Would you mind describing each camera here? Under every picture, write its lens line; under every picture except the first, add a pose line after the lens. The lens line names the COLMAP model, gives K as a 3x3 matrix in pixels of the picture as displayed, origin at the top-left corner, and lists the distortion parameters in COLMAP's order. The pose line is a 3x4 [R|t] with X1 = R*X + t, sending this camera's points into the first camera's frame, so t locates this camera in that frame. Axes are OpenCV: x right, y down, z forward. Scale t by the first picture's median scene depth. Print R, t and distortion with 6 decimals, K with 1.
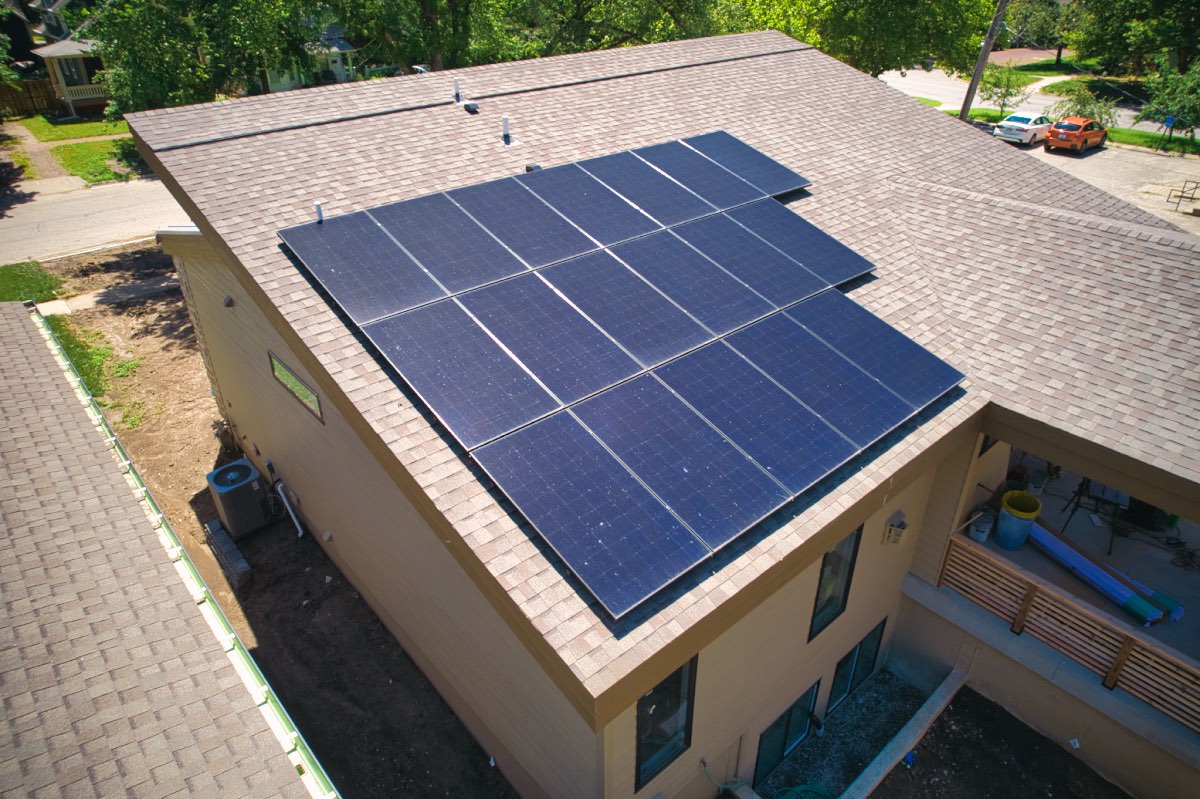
lens RADIAL K [[772.2, 0, 600.0], [0, 772.2, 399.5], [0, 0, 1]] dist [-0.024759, 0.004029]
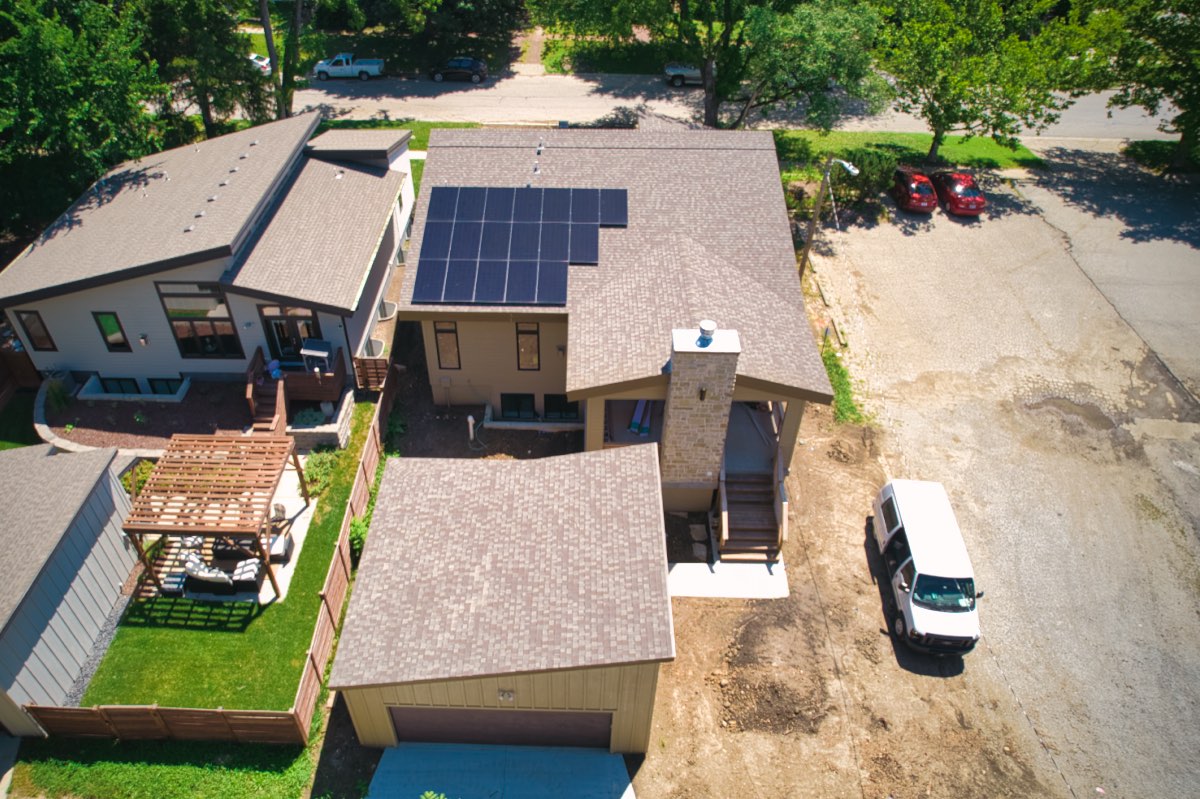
lens RADIAL K [[810.3, 0, 546.4], [0, 810.3, 420.0], [0, 0, 1]] dist [-0.054195, 0.044612]
pose [[0.718474, 0.461559, -0.520344, 1.952700], [-0.353793, 0.886603, 0.297935, -0.461585], [0.598853, -0.029964, 0.800298, -1.375356]]
